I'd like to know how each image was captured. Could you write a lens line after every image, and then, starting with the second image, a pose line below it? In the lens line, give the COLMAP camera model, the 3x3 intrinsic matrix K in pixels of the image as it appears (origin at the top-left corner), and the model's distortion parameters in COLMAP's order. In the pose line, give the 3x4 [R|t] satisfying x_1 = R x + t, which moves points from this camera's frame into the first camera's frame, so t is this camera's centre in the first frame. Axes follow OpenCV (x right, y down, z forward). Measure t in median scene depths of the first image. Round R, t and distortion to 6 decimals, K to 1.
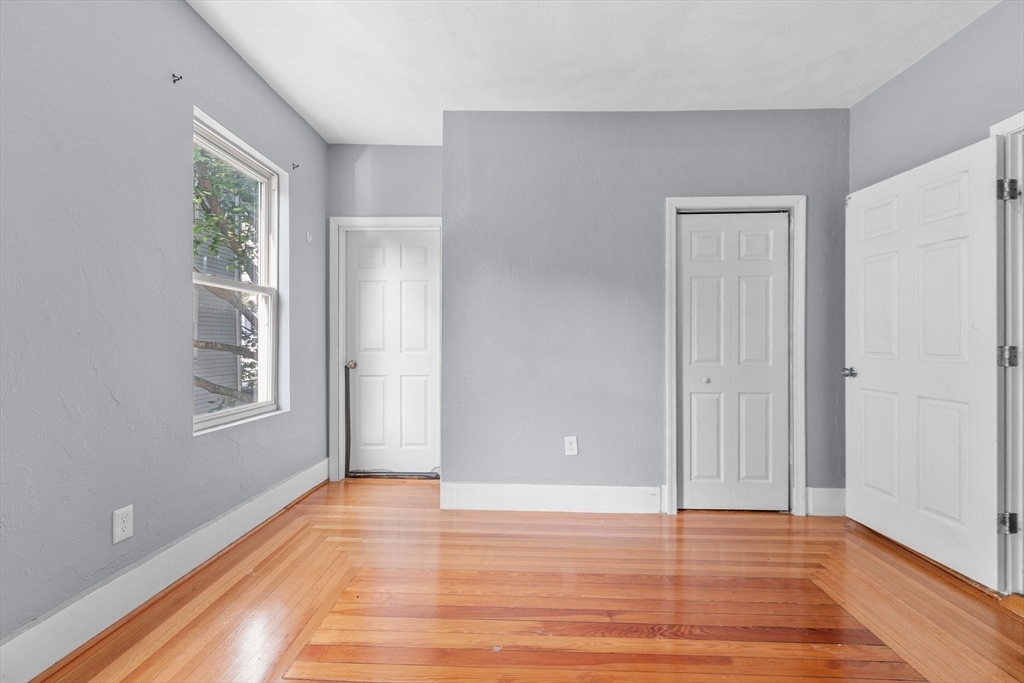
lens RADIAL K [[421.4, 0, 514.7], [0, 421.4, 342.7], [0, 0, 1]] dist [0.002491, -0.001254]
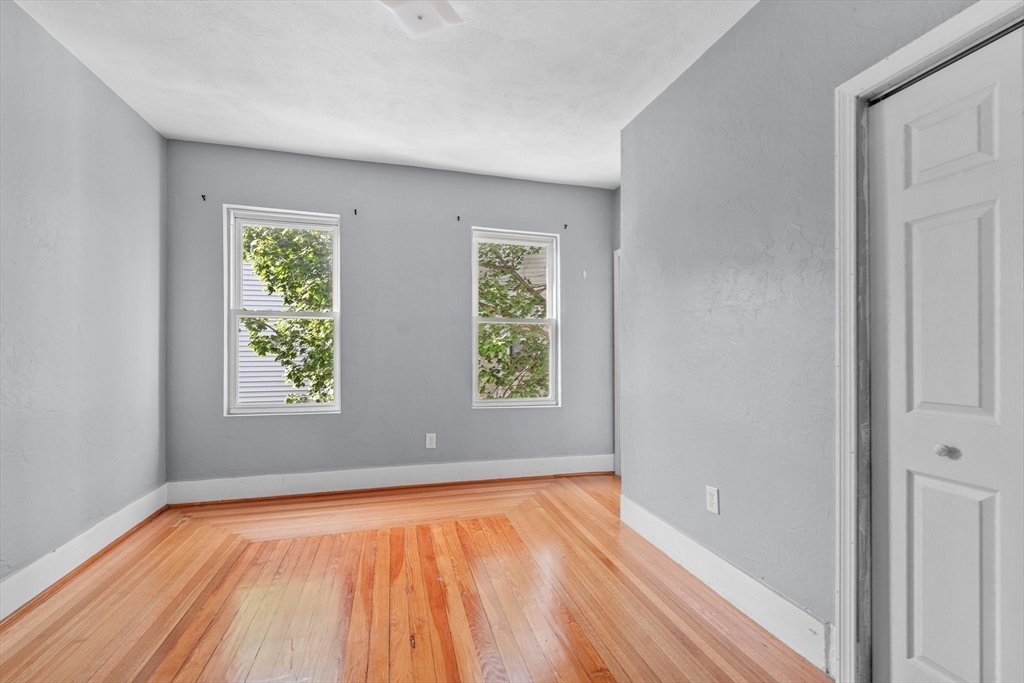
lens RADIAL K [[421.4, 0, 503.2], [0, 421.4, 357.8], [0, 0, 1]] dist [0.002491, -0.001254]
pose [[0.282378, 0.008050, -0.959270, 0.743592], [0.000570, 0.999963, 0.008560, -0.010802], [0.959303, -0.002963, 0.282363, 0.443013]]
